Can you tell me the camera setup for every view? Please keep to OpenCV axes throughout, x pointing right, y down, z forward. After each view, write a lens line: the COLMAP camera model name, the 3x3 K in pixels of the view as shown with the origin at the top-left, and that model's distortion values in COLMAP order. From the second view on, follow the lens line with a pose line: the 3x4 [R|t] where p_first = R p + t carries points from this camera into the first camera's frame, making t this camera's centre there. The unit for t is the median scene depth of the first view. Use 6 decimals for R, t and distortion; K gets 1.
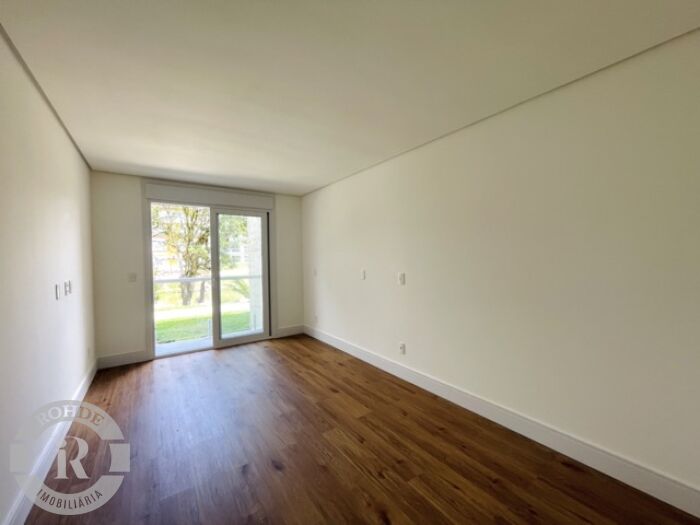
lens RADIAL K [[283.5, 0, 350.8], [0, 283.5, 260.3], [0, 0, 1]] dist [-0.002529, 0.000037]
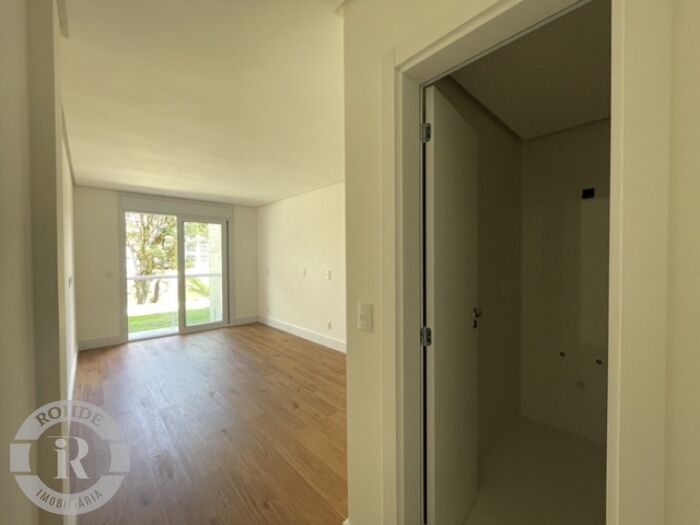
lens RADIAL K [[283.5, 0, 350.8], [0, 283.5, 260.3], [0, 0, 1]] dist [-0.002529, 0.000037]
pose [[0.991597, 0.004617, 0.129280, 0.076294], [-0.004576, 0.999989, -0.000608, -0.003559], [-0.129281, 0.000011, 0.991608, -0.273428]]
